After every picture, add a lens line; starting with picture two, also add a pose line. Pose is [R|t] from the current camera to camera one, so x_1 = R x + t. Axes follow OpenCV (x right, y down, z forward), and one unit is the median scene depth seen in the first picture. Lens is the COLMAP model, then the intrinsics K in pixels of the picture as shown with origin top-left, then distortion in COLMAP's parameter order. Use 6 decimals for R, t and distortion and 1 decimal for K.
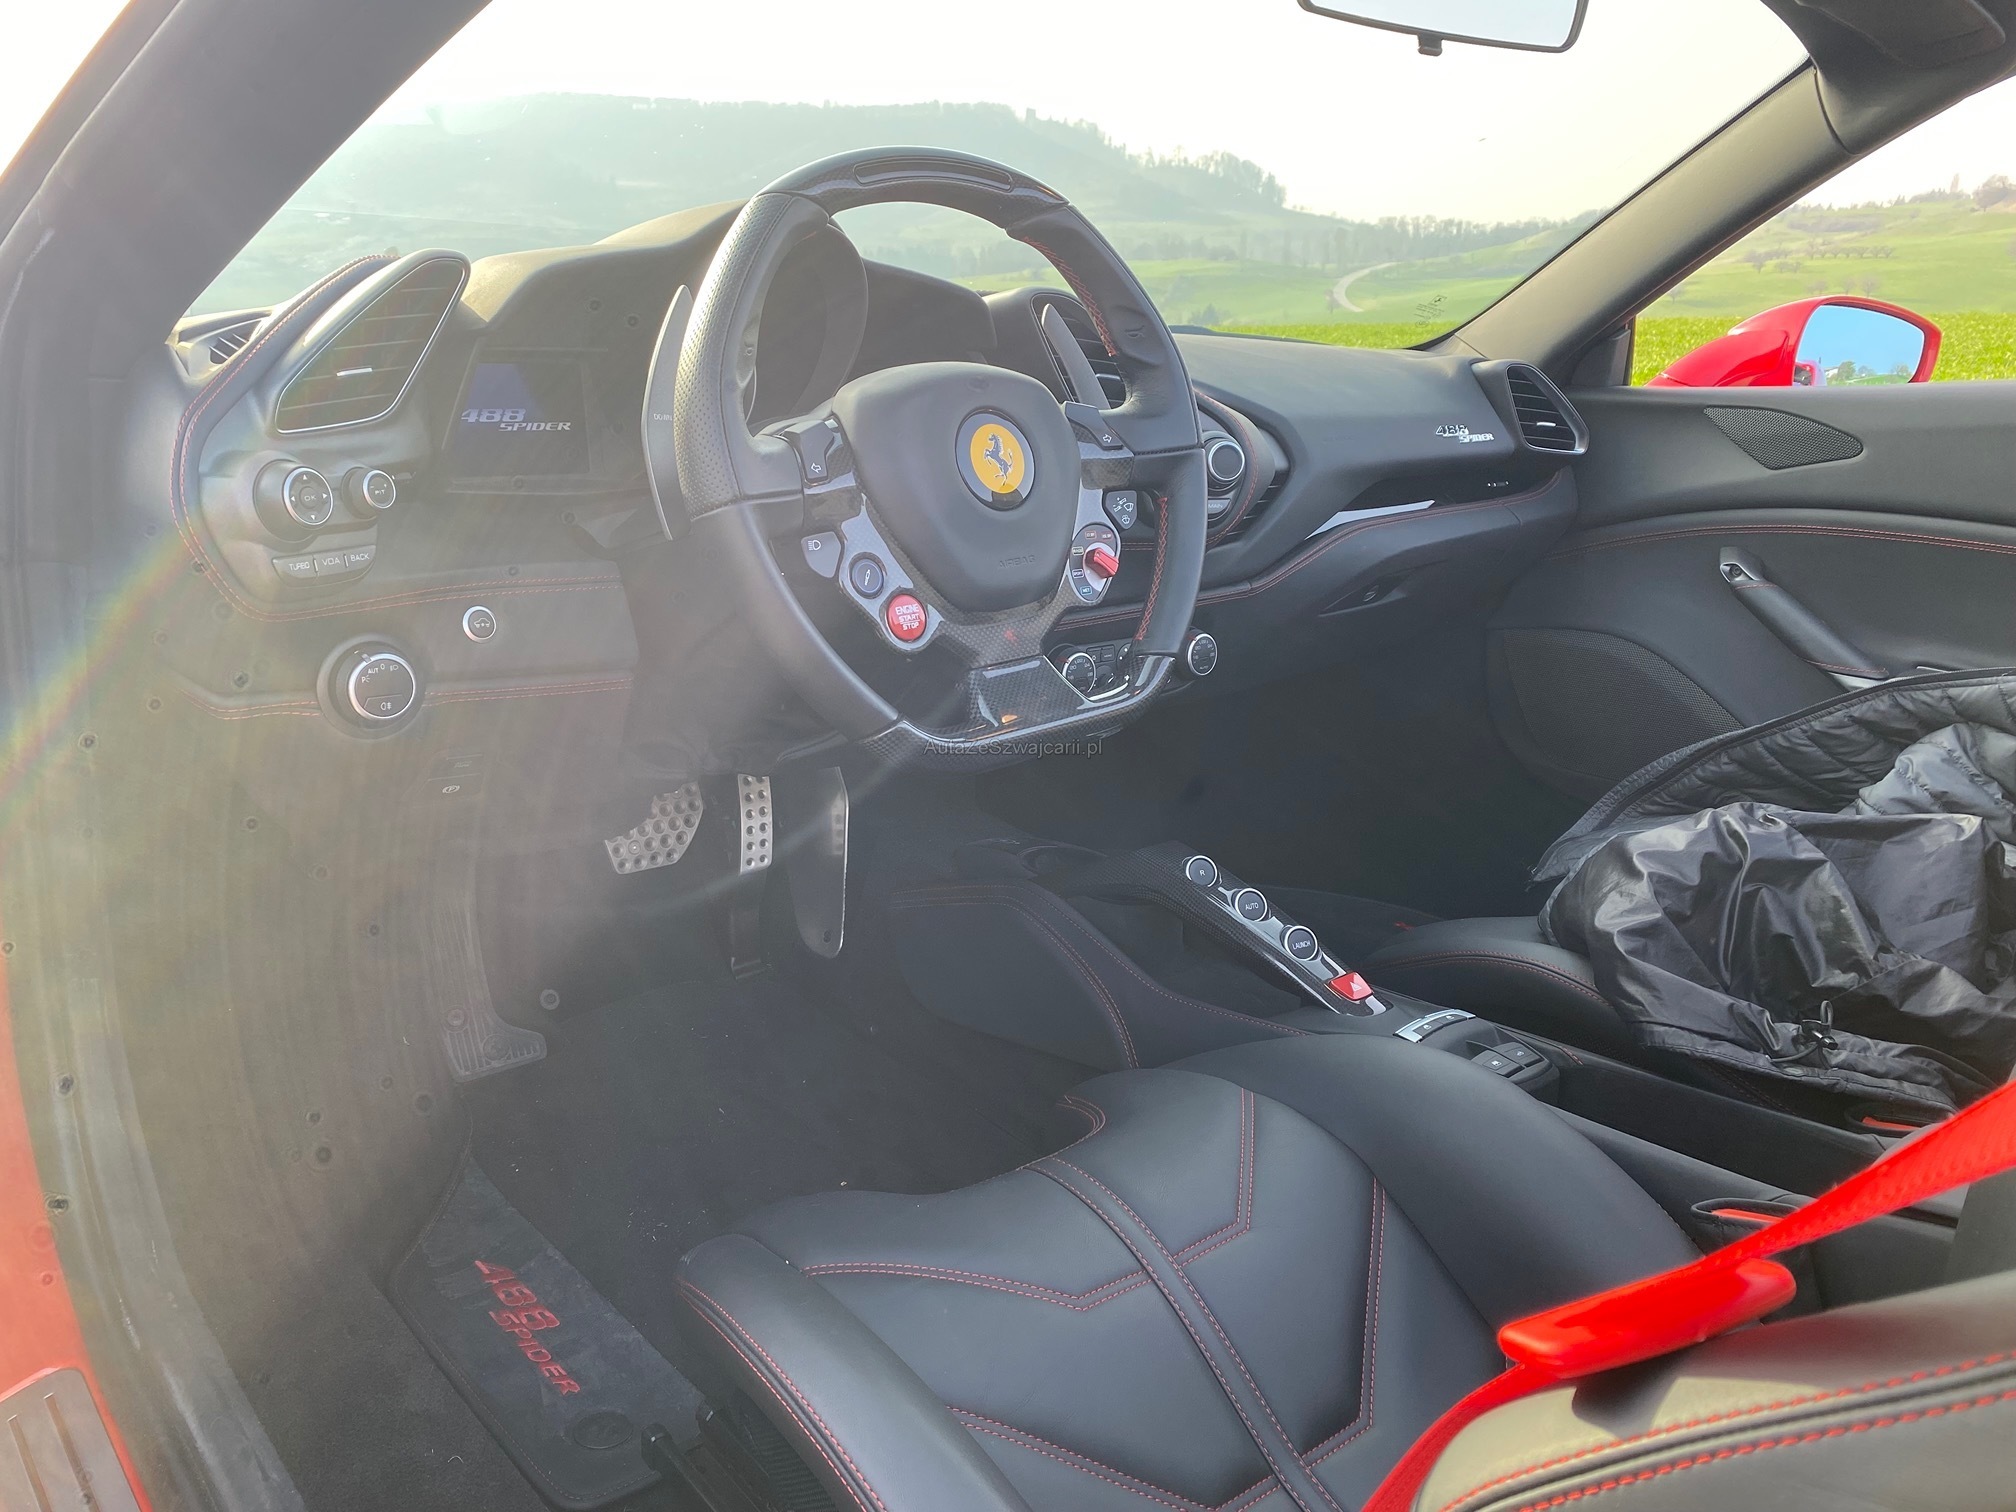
lens RADIAL K [[1555.7, 0, 996.5], [0, 1555.7, 746.7], [0, 0, 1]] dist [0.025507, -0.026625]
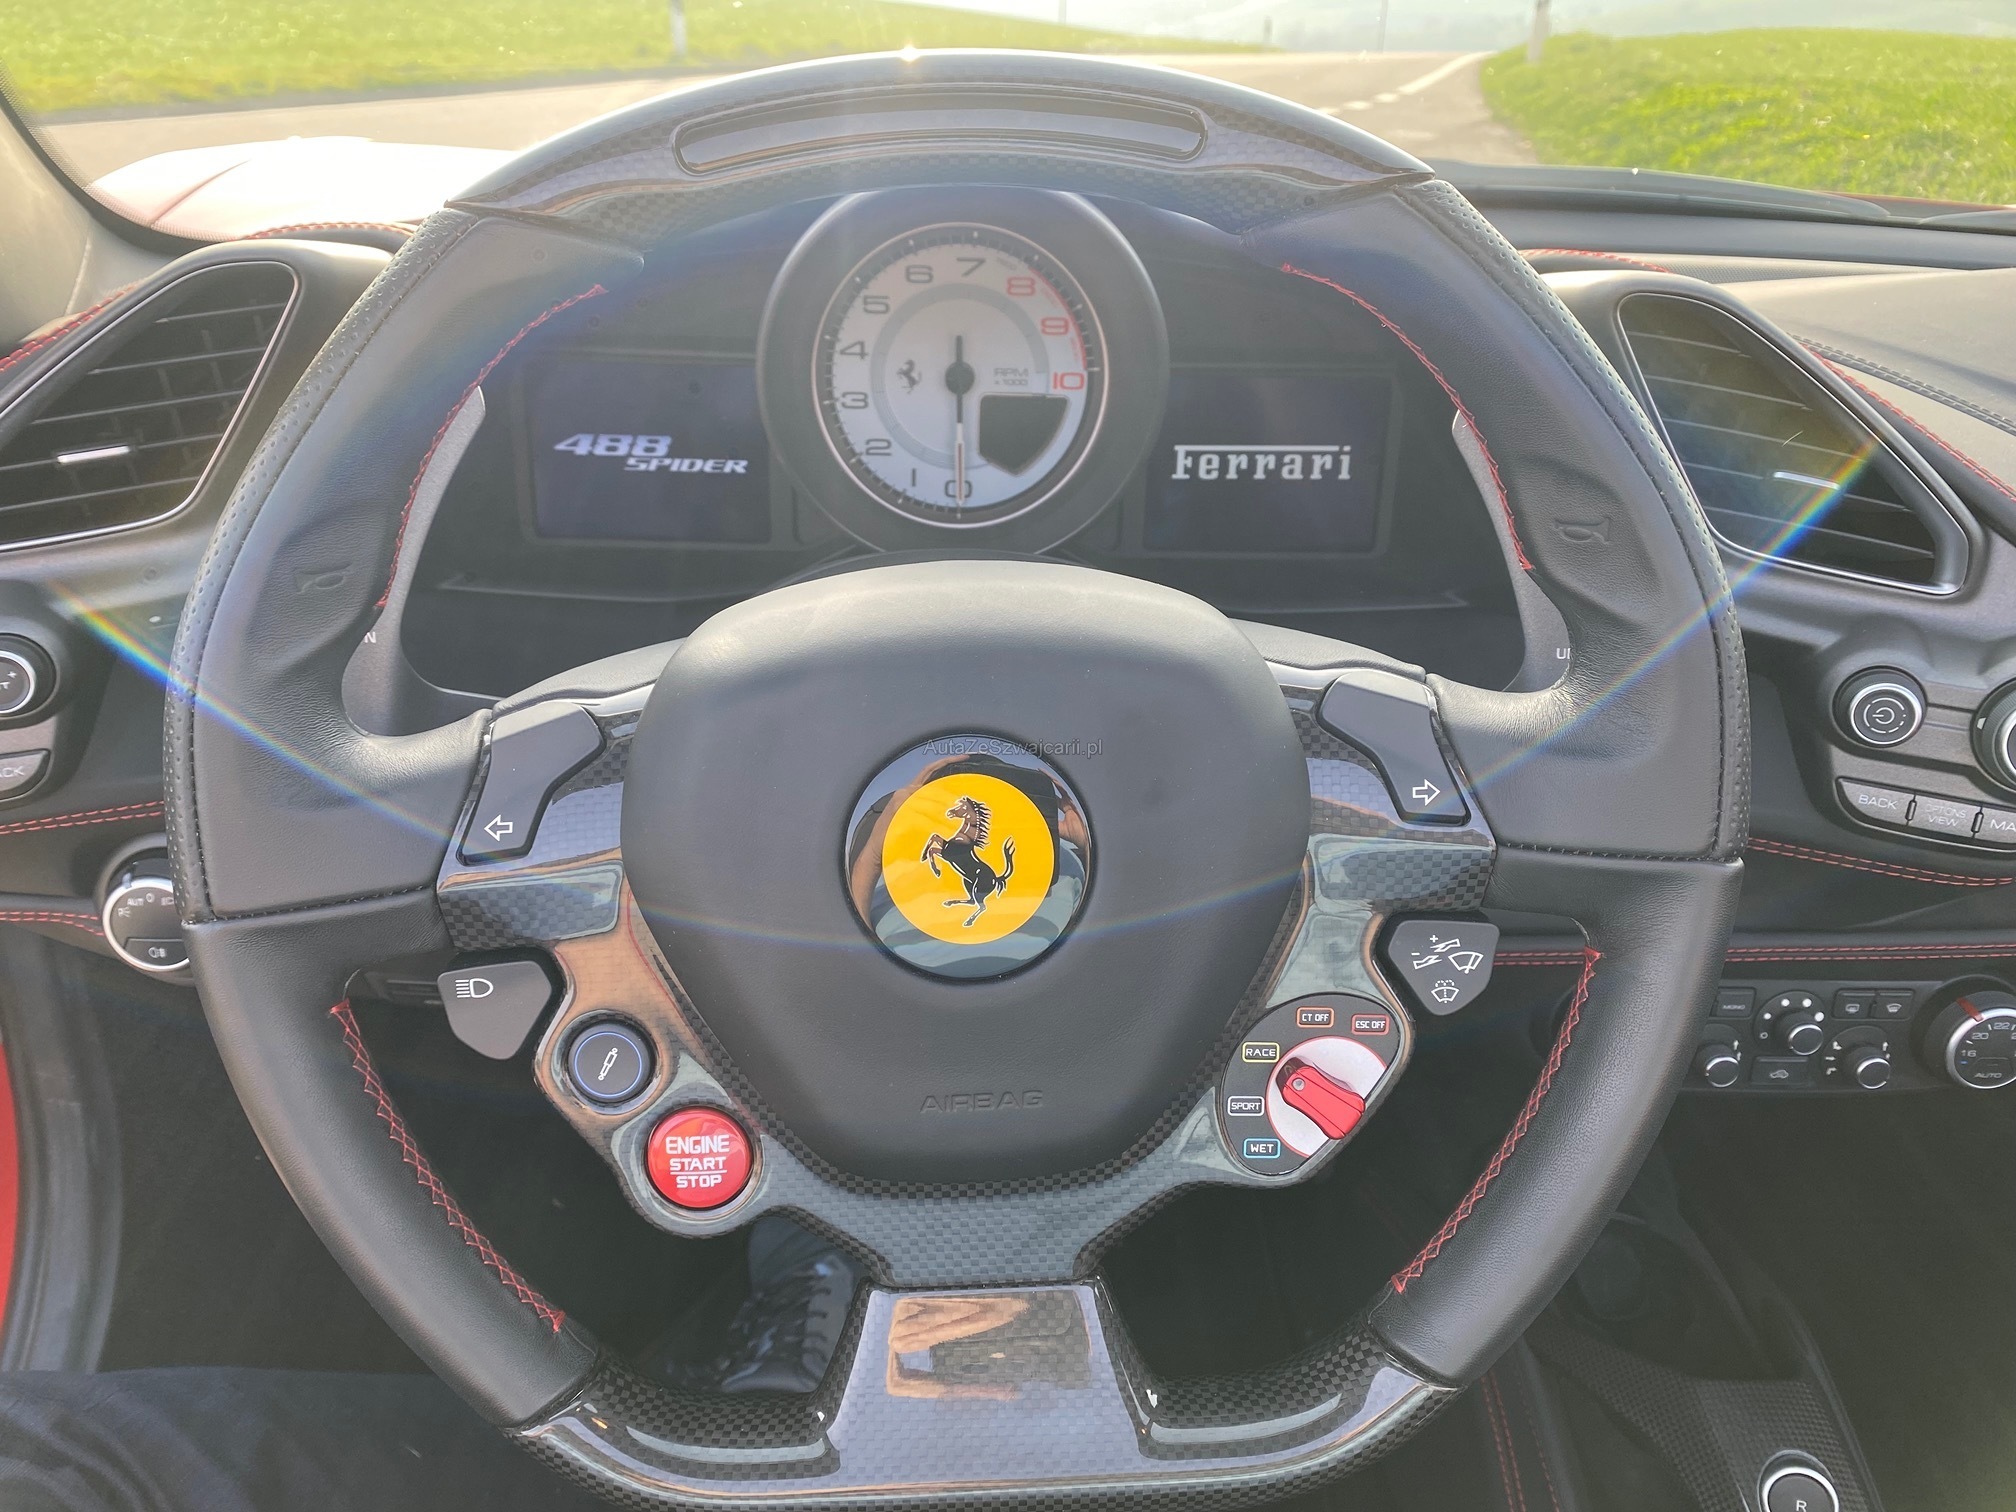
lens RADIAL K [[1555.7, 0, 997.4], [0, 1555.7, 749.9], [0, 0, 1]] dist [0.025507, -0.026625]
pose [[0.762928, 0.269005, -0.587858, 0.210981], [-0.165158, 0.960244, 0.225066, -0.272441], [0.625031, -0.074619, 0.777025, 0.618175]]
